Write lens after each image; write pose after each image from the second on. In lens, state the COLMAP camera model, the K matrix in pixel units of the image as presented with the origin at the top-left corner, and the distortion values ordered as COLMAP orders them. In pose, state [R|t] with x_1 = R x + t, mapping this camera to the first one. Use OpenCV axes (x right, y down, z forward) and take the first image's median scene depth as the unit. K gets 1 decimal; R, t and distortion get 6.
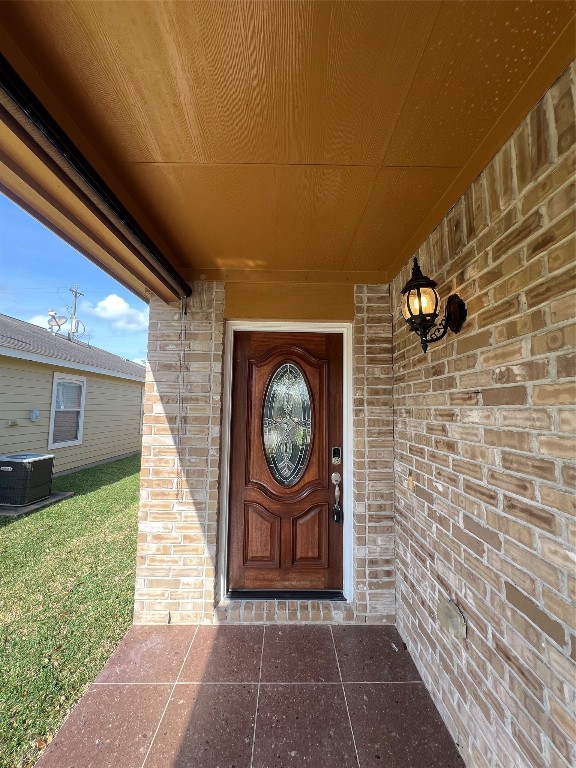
lens RADIAL K [[308.1, 0, 290.1], [0, 308.1, 383.9], [0, 0, 1]] dist [-0.006110, 0.001646]
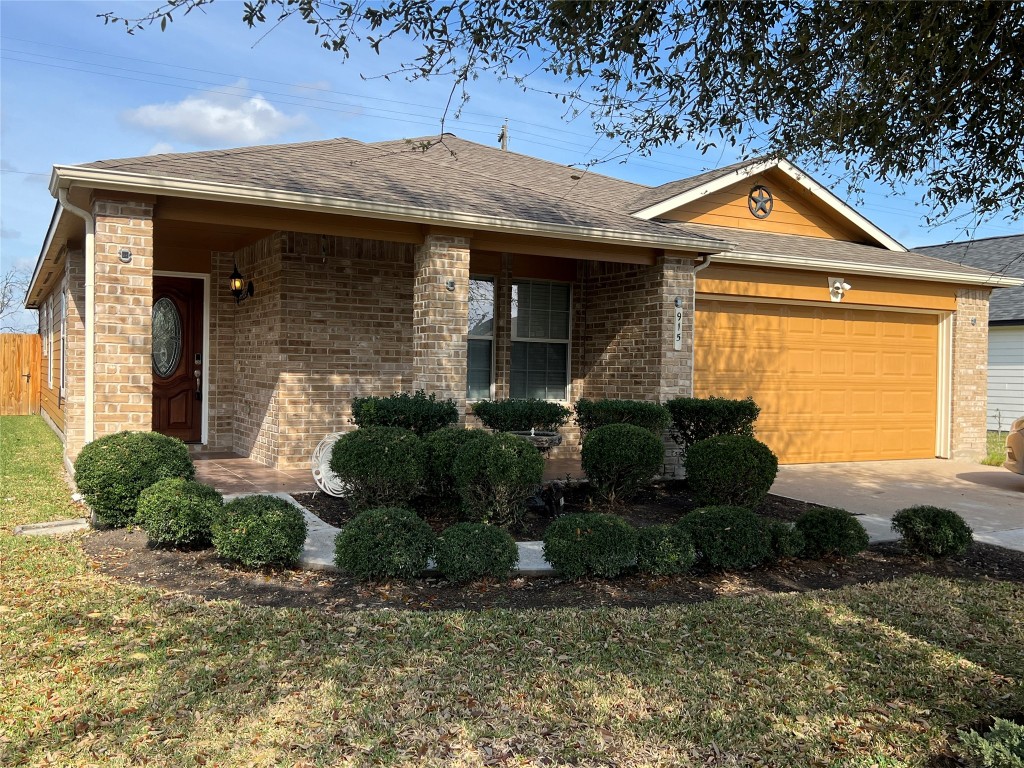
lens RADIAL K [[927.0, 0, 515.0], [0, 927.0, 387.4], [0, 0, 1]] dist [0.023447, -0.005493]
pose [[0.881462, -0.004134, 0.472236, -0.727671], [-0.048153, 0.993963, 0.098583, -0.183005], [-0.469793, -0.109637, 0.875942, -4.303614]]
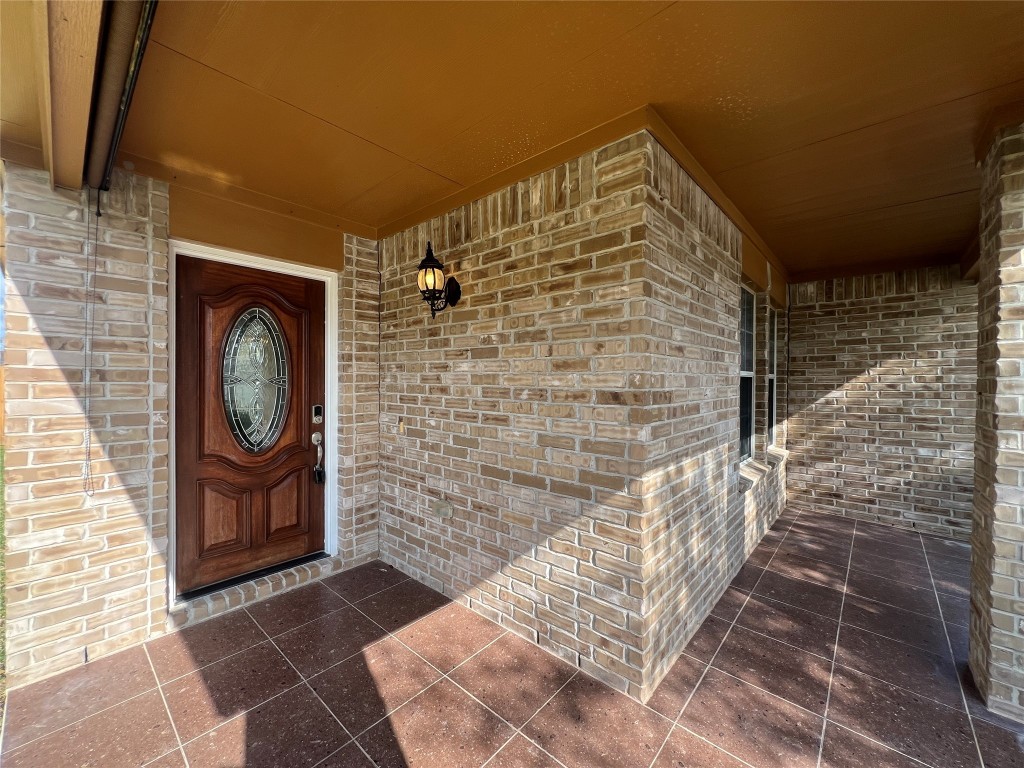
lens RADIAL K [[410.9, 0, 513.5], [0, 410.9, 383.5], [0, 0, 1]] dist [-0.006110, 0.001646]
pose [[0.669419, -0.015576, 0.742721, -0.412319], [-0.057551, 0.995688, 0.072752, 0.017110], [-0.740652, -0.091446, 0.665637, -0.284876]]
